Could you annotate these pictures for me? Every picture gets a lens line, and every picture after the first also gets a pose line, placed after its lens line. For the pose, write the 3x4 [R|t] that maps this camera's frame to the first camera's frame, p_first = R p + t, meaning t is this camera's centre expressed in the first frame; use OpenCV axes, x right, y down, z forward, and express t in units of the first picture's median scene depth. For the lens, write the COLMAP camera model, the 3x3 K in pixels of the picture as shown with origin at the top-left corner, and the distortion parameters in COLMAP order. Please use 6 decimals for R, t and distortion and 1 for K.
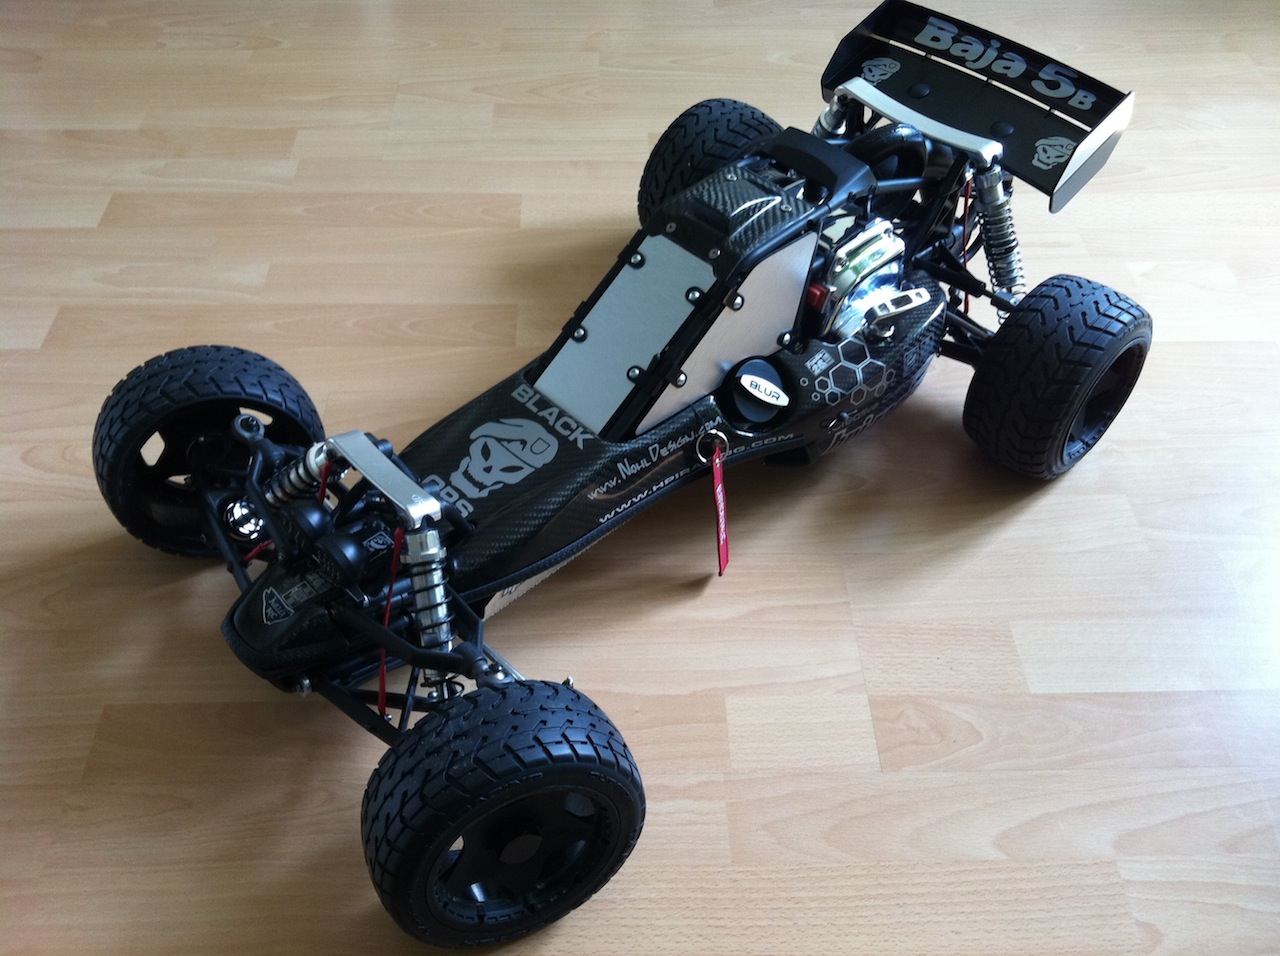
lens RADIAL K [[1119.8, 0, 640.0], [0, 1119.8, 478.0], [0, 0, 1]] dist [0.267220, -0.292151]
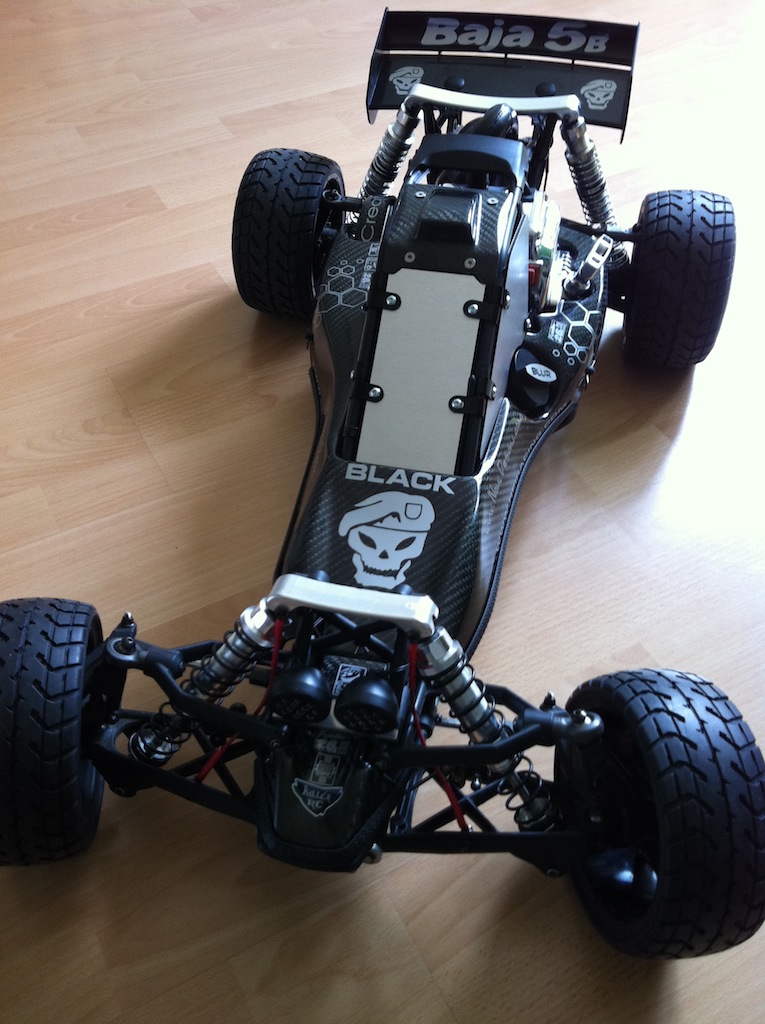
lens RADIAL K [[895.8, 0, 382.5], [0, 895.8, 512.0], [0, 0, 1]] dist [0.267220, -0.292151]
pose [[0.840588, -0.436142, 0.321234, -0.354281], [0.426967, 0.898434, 0.102547, -0.115791], [-0.333333, 0.050957, 0.941431, 0.272764]]
